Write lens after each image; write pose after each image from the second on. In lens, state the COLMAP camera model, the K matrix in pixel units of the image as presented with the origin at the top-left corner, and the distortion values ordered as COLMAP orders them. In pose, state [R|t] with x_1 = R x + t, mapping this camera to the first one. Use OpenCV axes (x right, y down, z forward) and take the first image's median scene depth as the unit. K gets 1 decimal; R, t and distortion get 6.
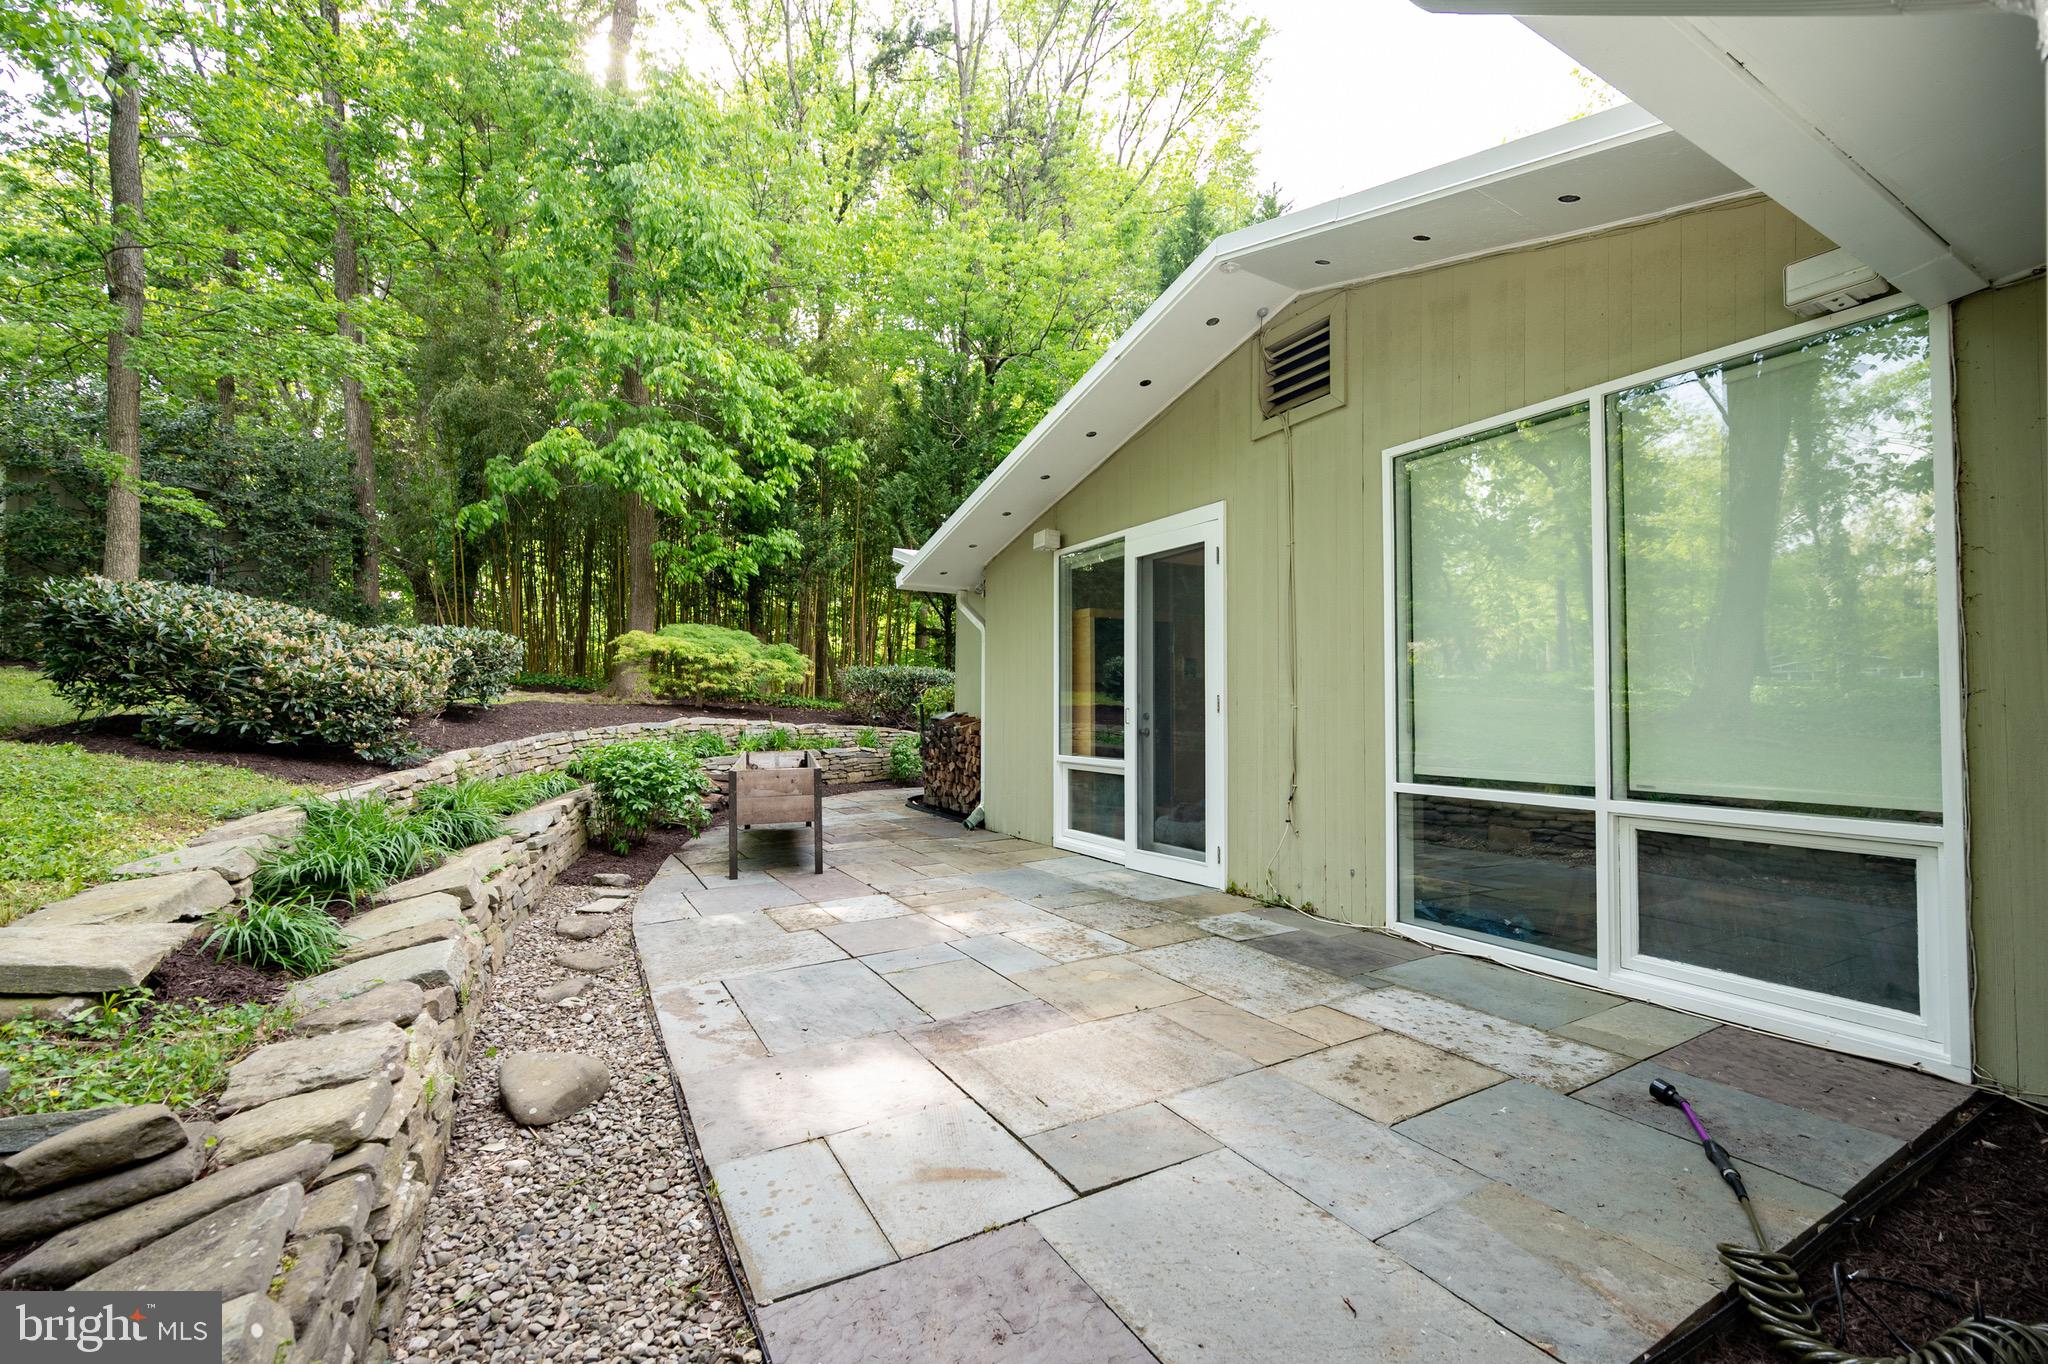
lens RADIAL K [[849.9, 0, 1019.2], [0, 849.9, 680.6], [0, 0, 1]] dist [-0.000210, 0.000529]
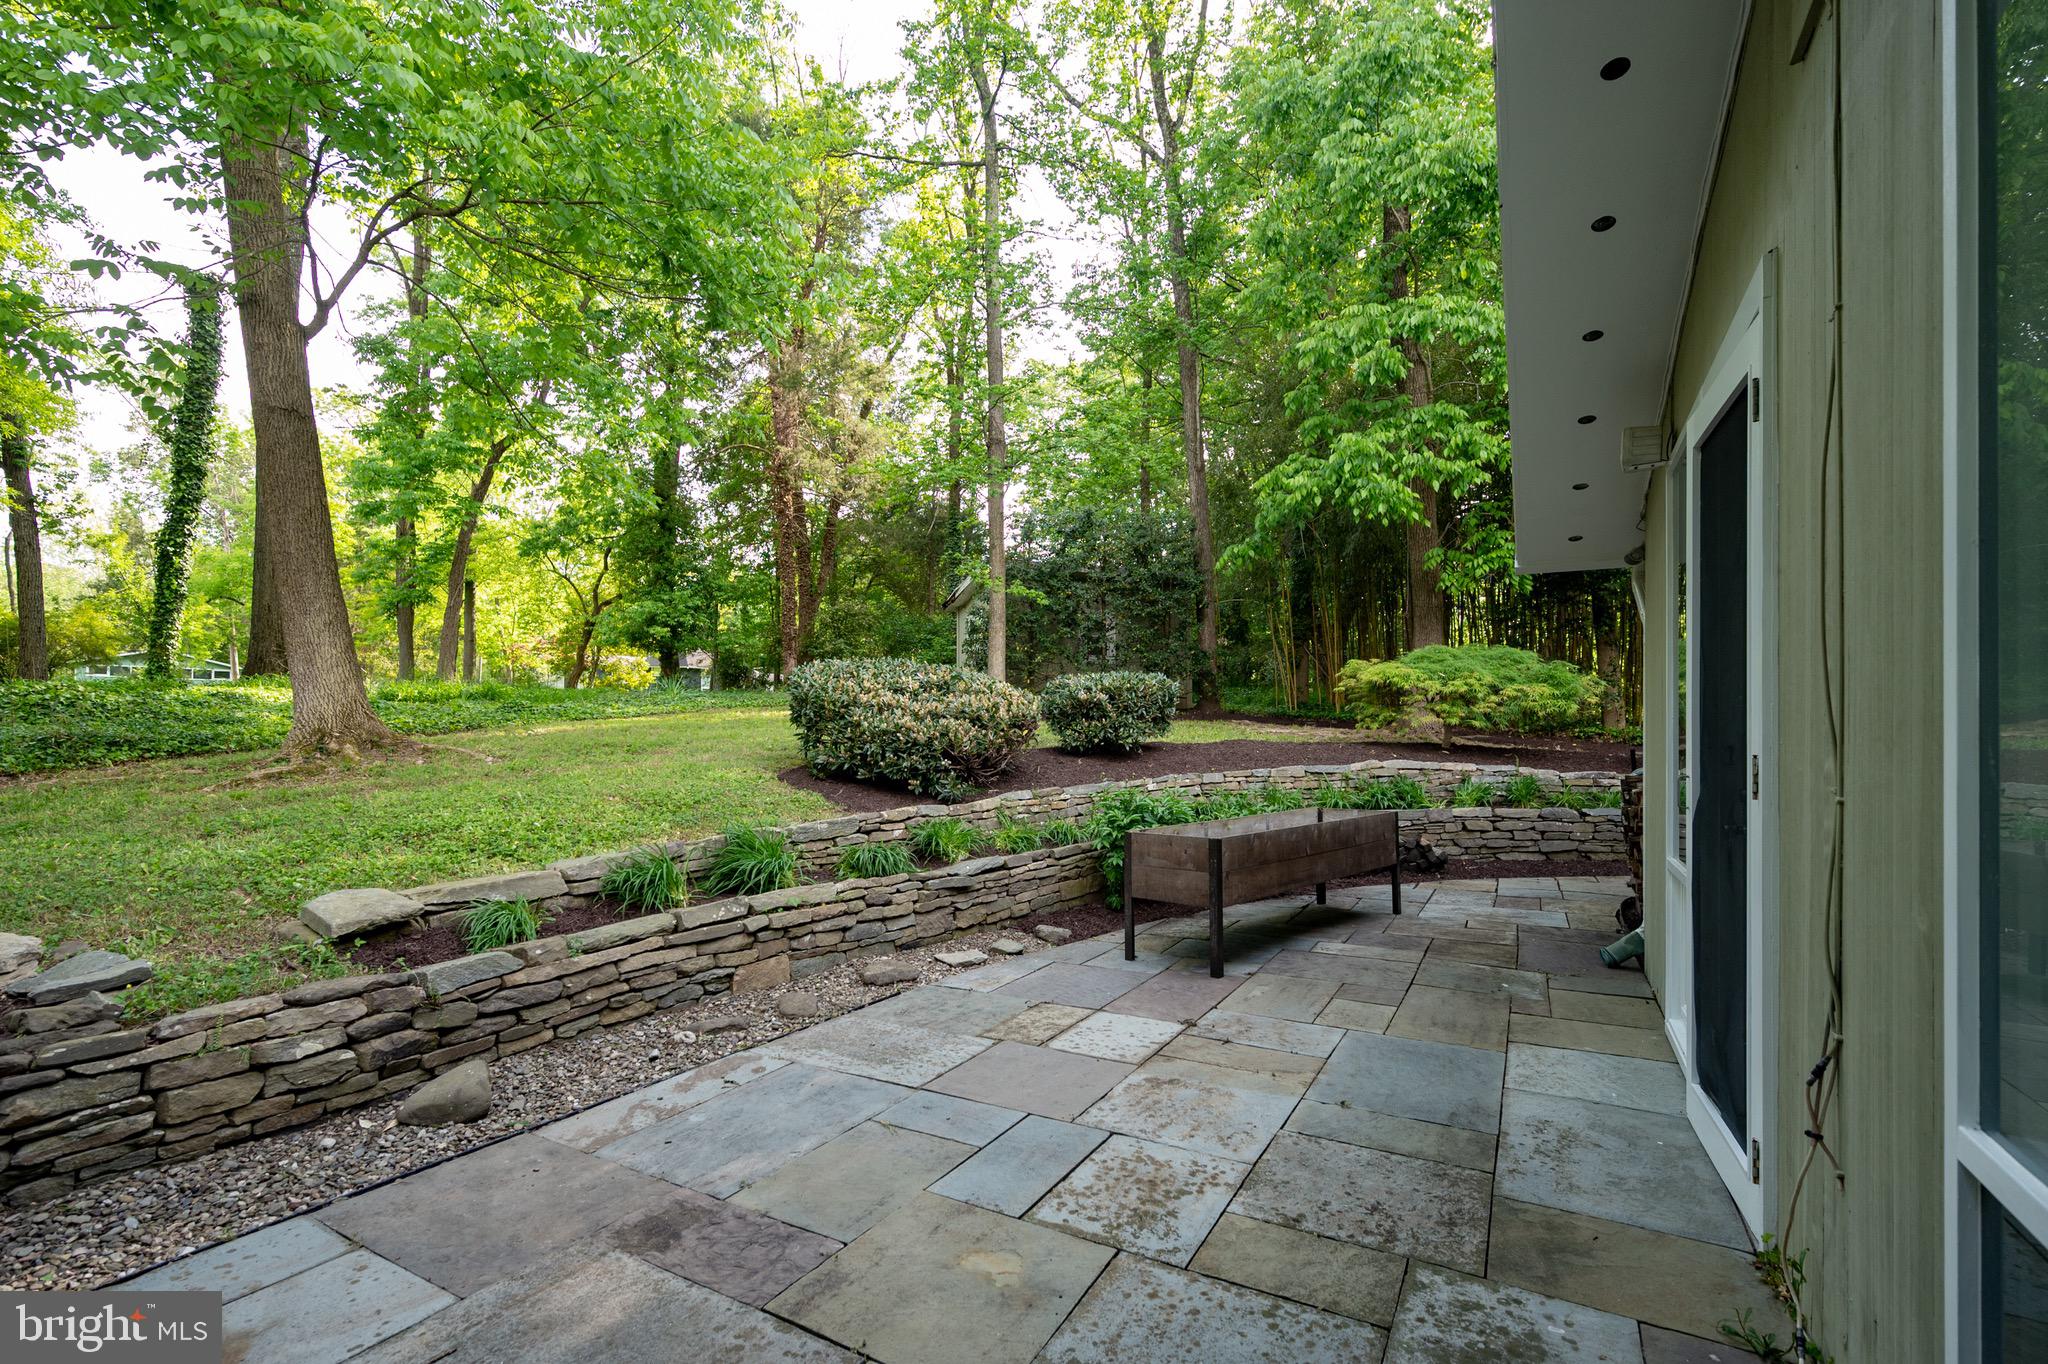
lens RADIAL K [[909.0, 0, 1008.6], [0, 909.0, 726.4], [0, 0, 1]] dist [-0.000253, -0.000992]
pose [[0.499085, -0.007659, -0.866519, 0.388720], [0.024546, 0.999685, 0.005302, -0.006166], [0.866206, -0.023916, 0.499115, 0.449499]]
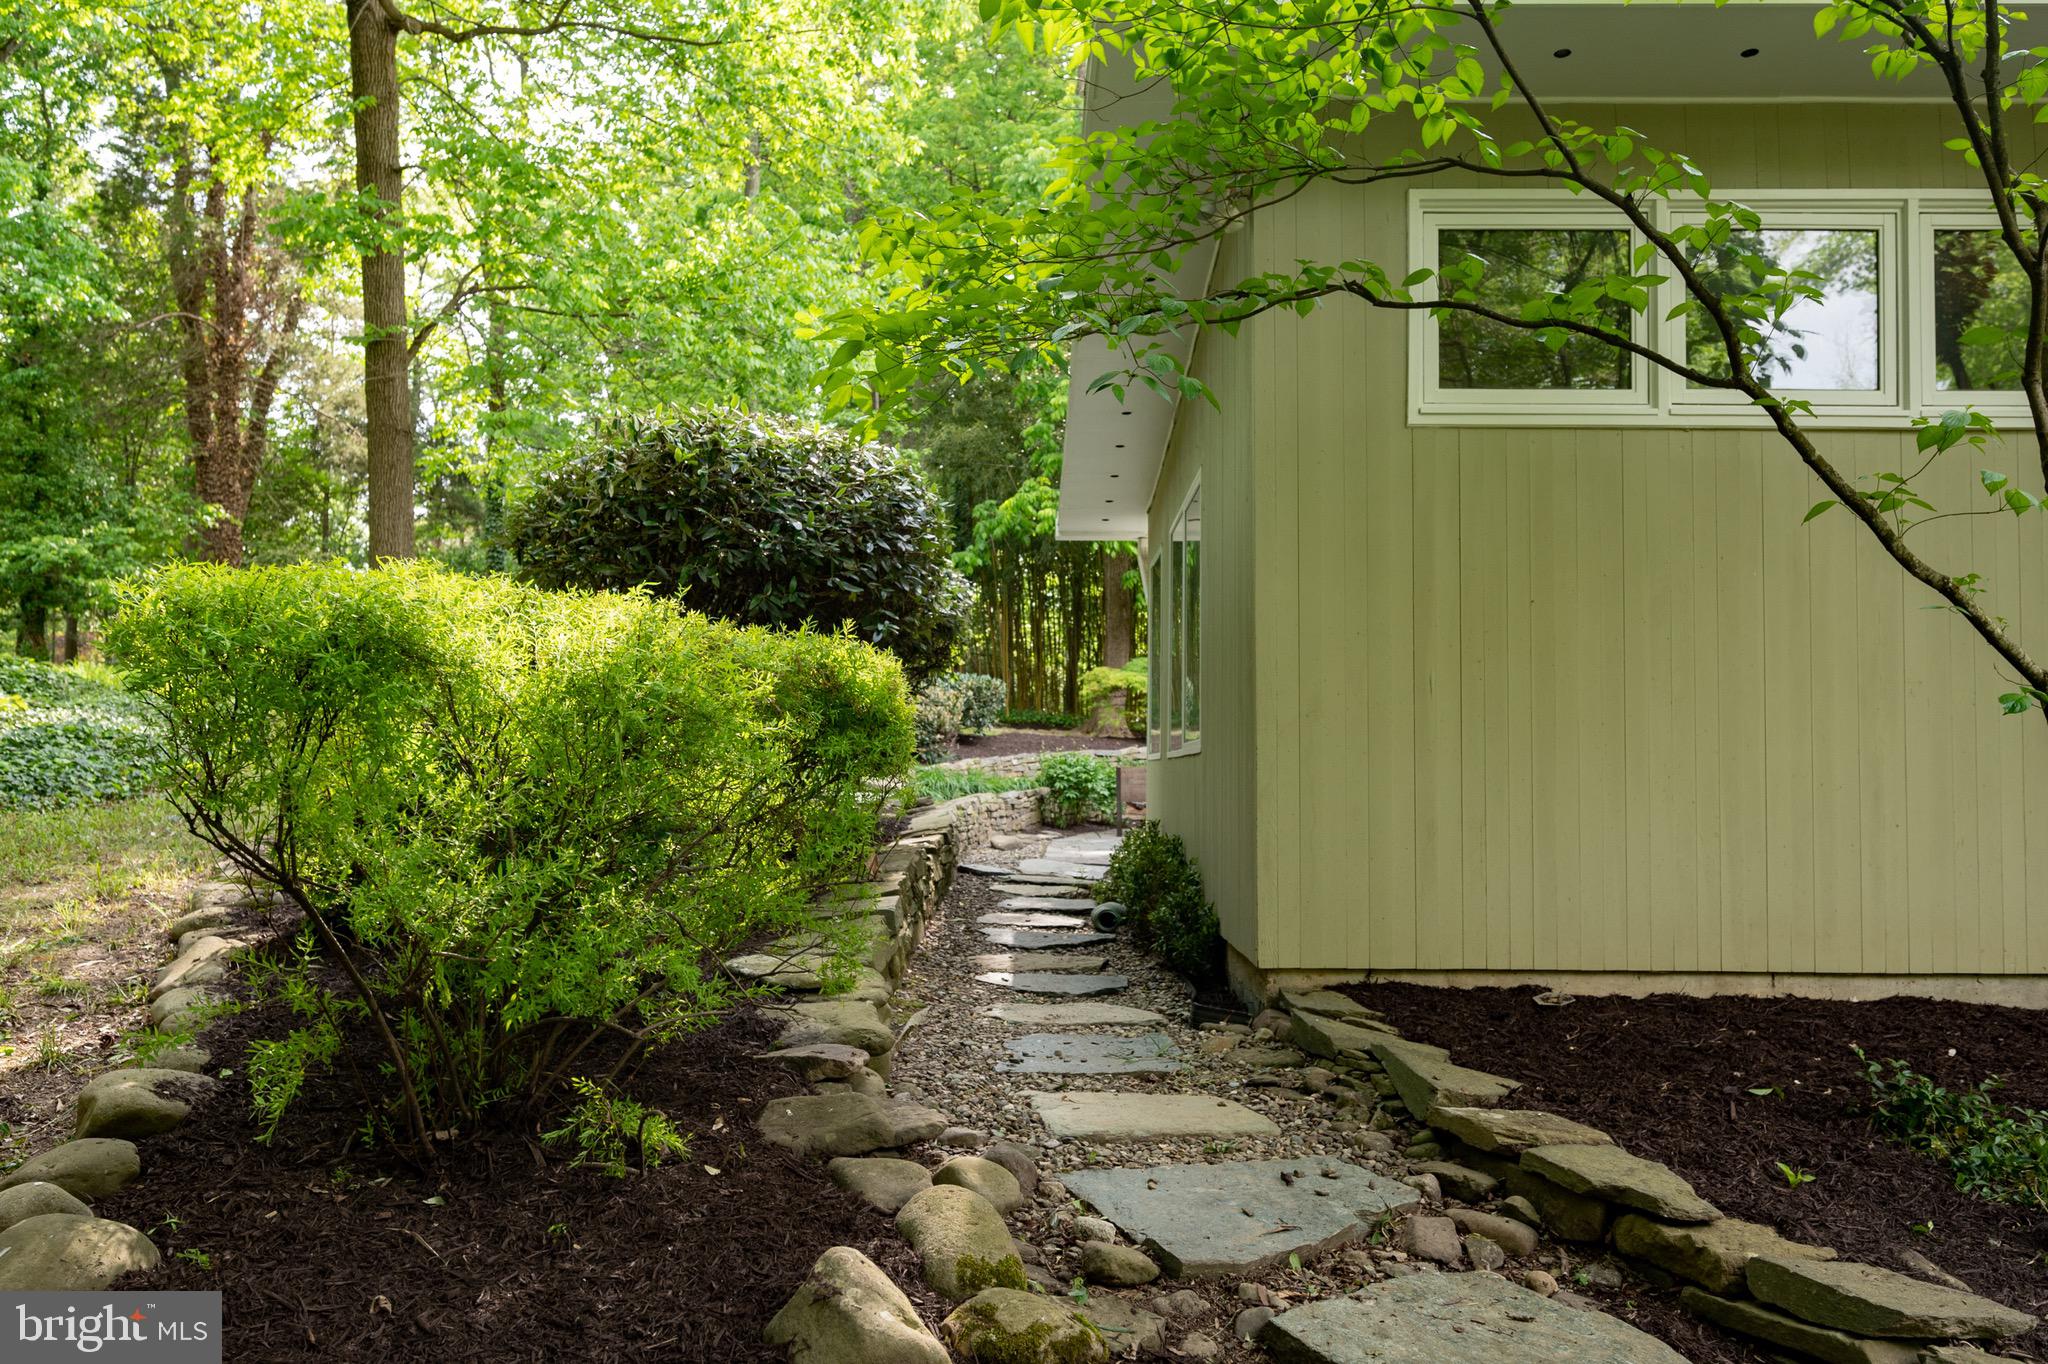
lens RADIAL K [[1555.1, 0, 1019.8], [0, 1555.1, 682.8], [0, 0, 1]] dist [-0.000312, -0.000003]
pose [[0.861679, -0.026277, -0.506773, 0.952588], [0.013874, 0.999505, -0.028235, 0.029866], [0.507264, 0.017298, 0.861617, -1.543225]]
